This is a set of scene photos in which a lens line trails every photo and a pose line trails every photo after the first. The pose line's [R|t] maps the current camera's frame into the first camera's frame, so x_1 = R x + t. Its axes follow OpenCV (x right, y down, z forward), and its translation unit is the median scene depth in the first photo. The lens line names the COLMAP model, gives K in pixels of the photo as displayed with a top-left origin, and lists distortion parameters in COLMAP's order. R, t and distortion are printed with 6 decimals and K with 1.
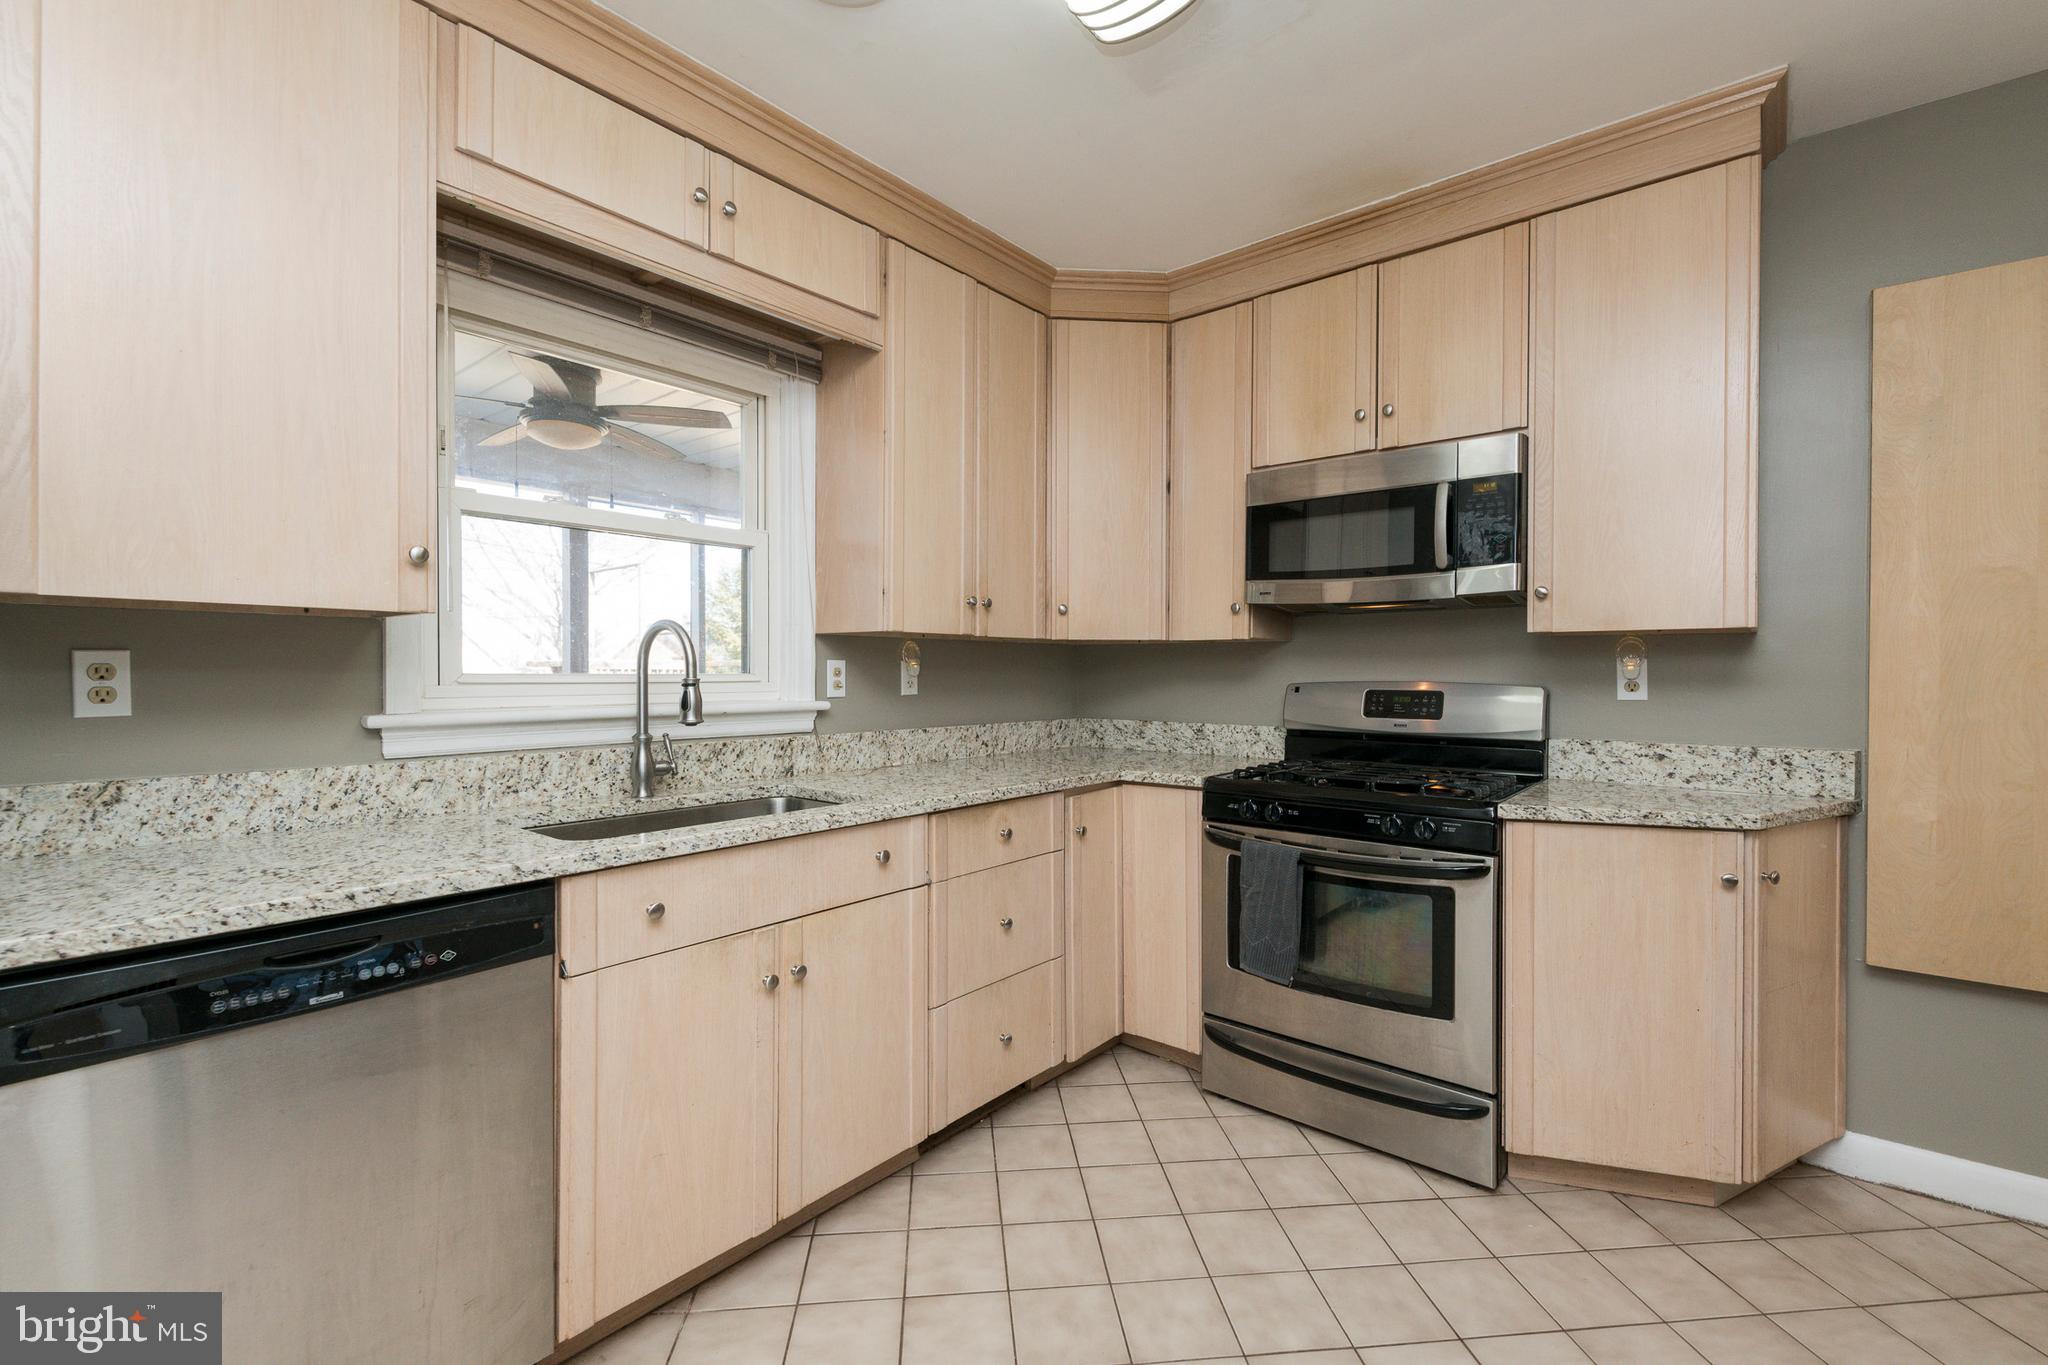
lens RADIAL K [[885.8, 0, 1022.2], [0, 885.8, 675.0], [0, 0, 1]] dist [0.020973, -0.000149]
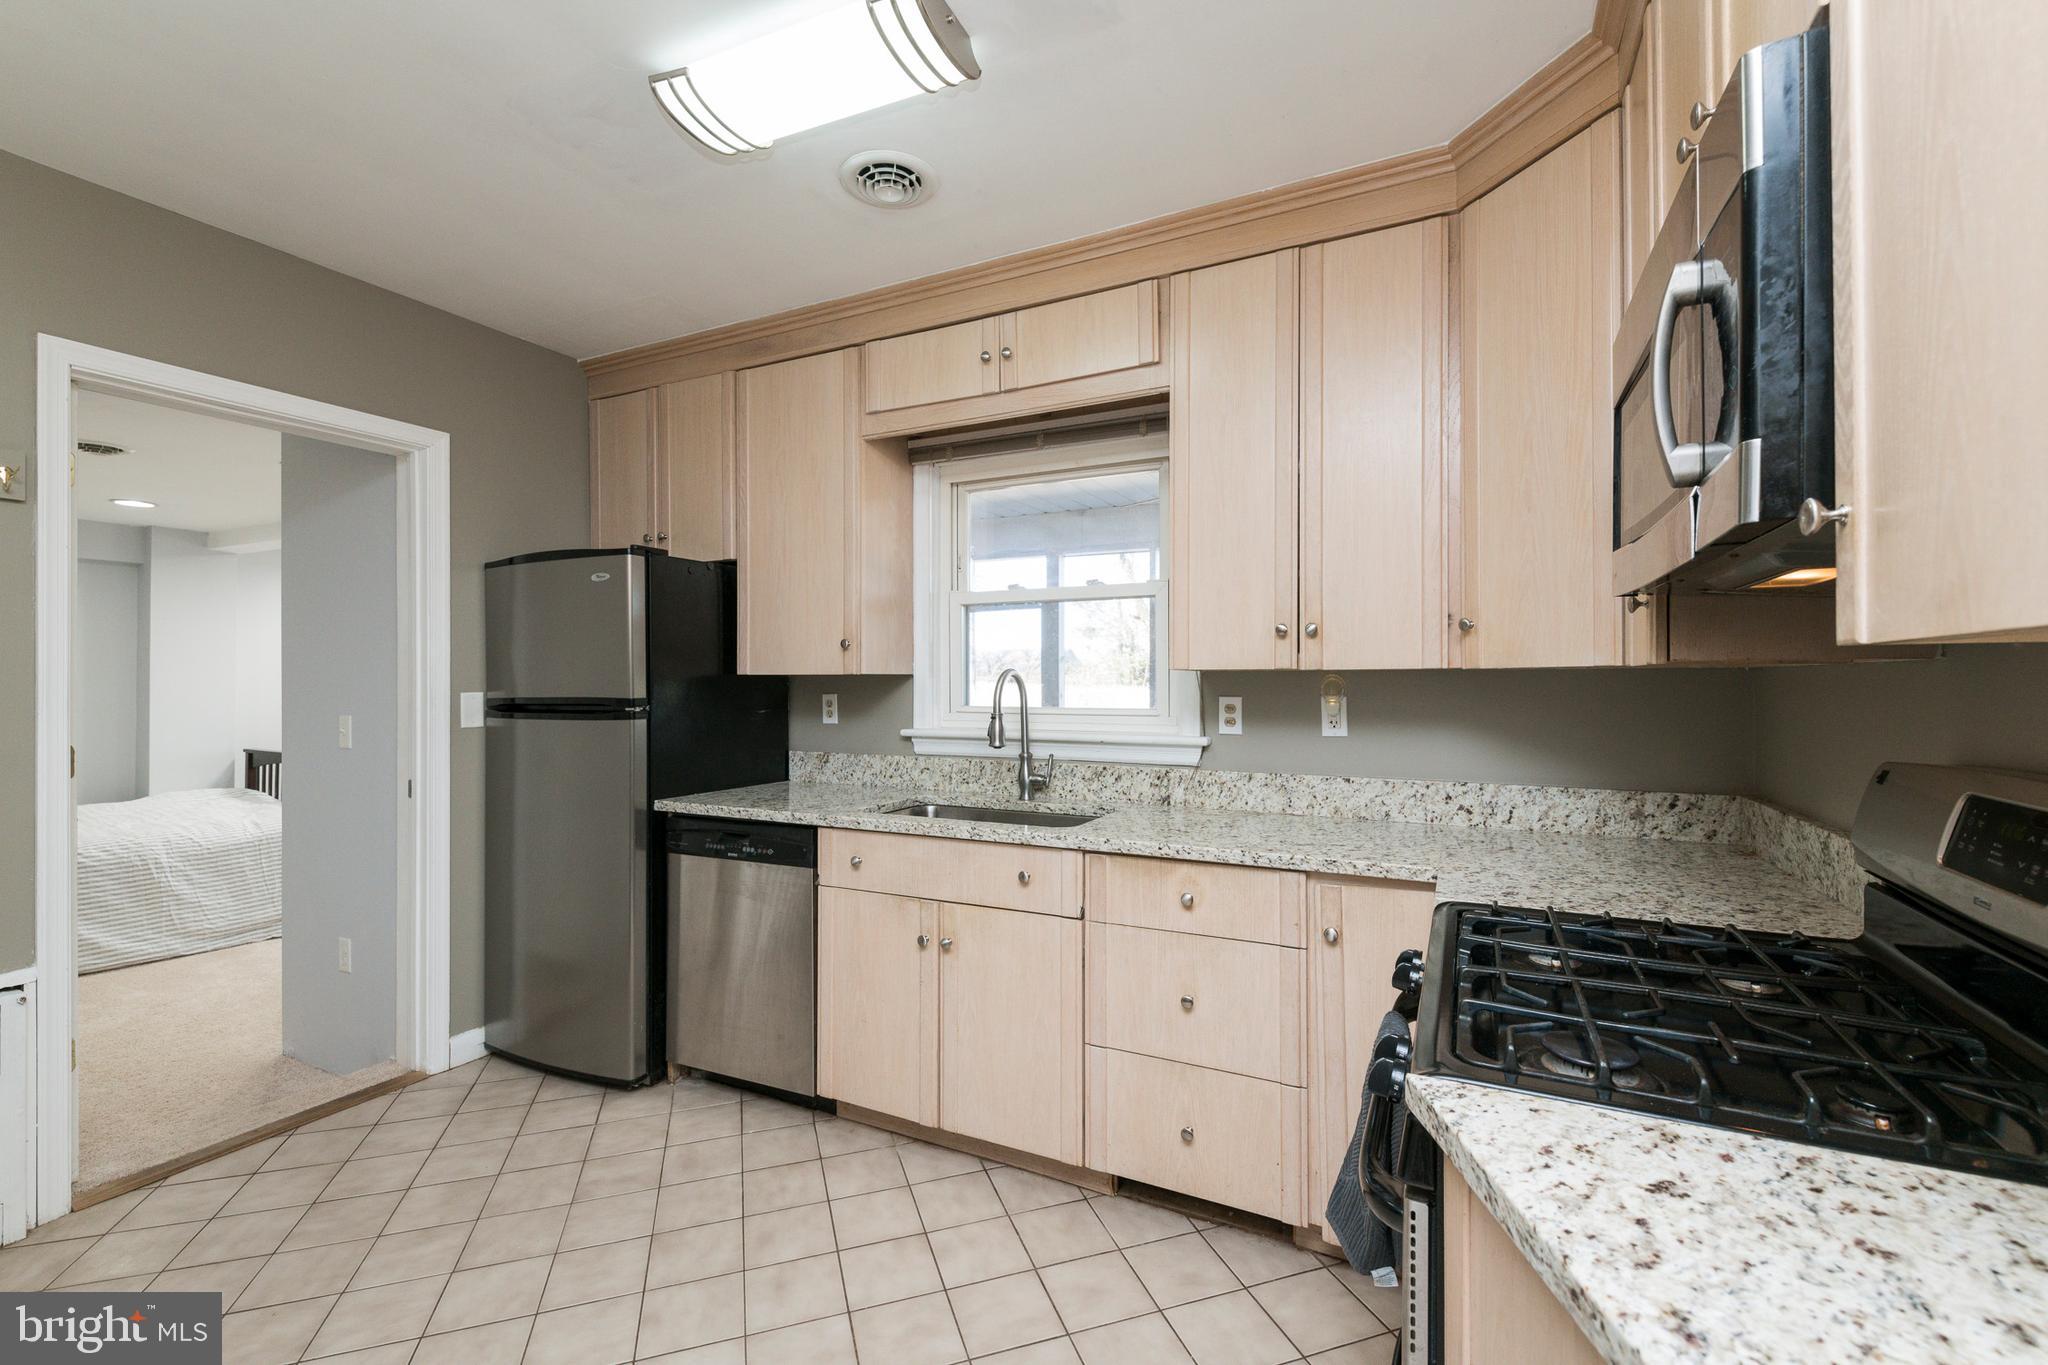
lens RADIAL K [[885.8, 0, 1022.2], [0, 885.8, 675.0], [0, 0, 1]] dist [0.020973, -0.000149]
pose [[0.216955, -0.010792, -0.976122, 0.887387], [-0.002703, 0.999928, -0.011656, -0.035927], [0.976178, 0.005168, 0.216910, 0.706544]]
